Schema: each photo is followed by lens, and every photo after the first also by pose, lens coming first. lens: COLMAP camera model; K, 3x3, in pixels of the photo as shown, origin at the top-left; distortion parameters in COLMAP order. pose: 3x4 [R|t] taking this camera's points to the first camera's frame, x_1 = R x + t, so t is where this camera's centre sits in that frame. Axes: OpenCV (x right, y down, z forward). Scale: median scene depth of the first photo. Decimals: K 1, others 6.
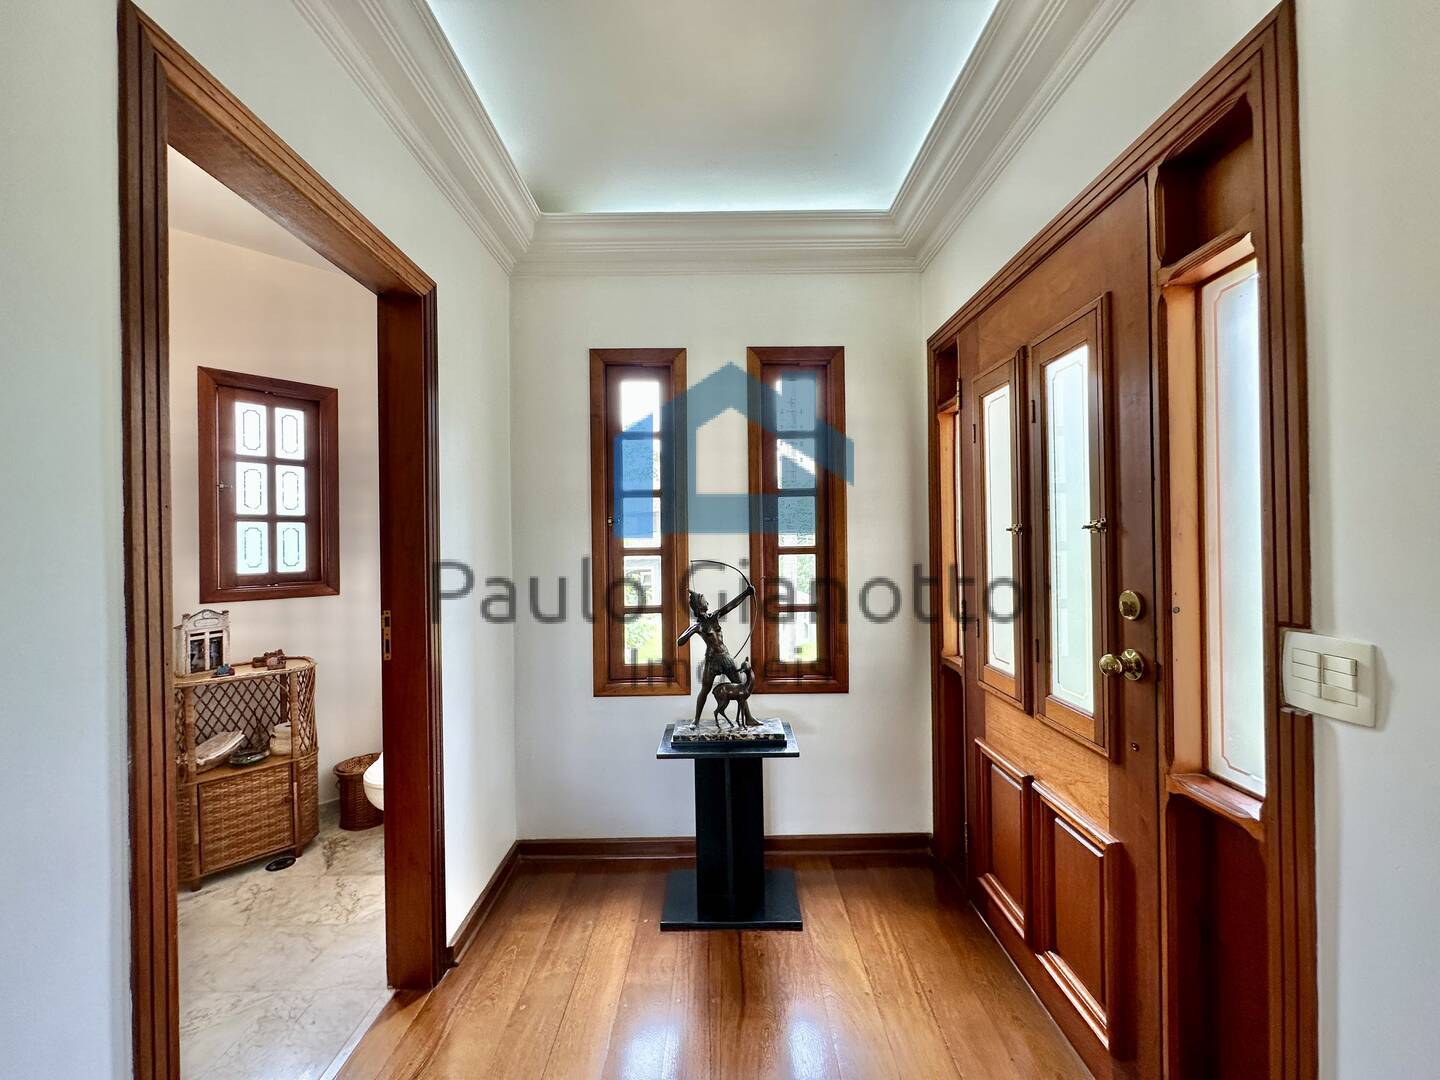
lens RADIAL K [[576.8, 0, 719.2], [0, 576.8, 540.4], [0, 0, 1]] dist [-0.002212, -0.000007]
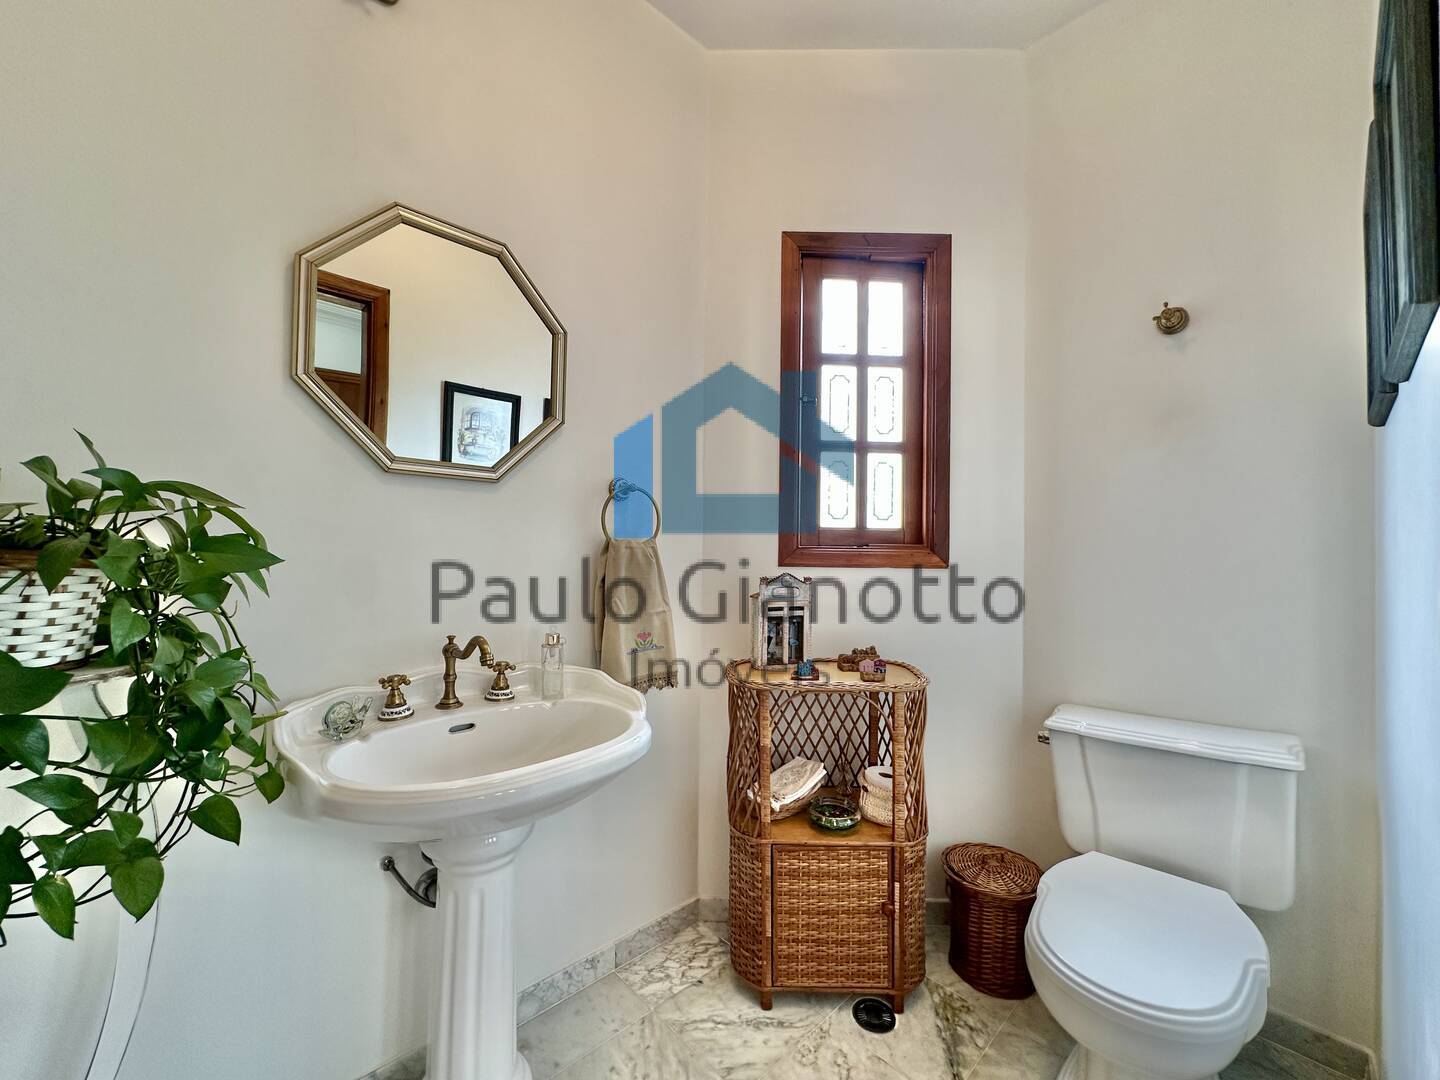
lens RADIAL K [[576.8, 0, 721.3], [0, 576.8, 536.2], [0, 0, 1]] dist [-0.002212, -0.000007]
pose [[0.678746, 0.008331, -0.734326, -0.434239], [-0.019790, 0.999780, -0.006949, 0.080343], [0.734106, 0.019249, 0.678761, 0.471350]]
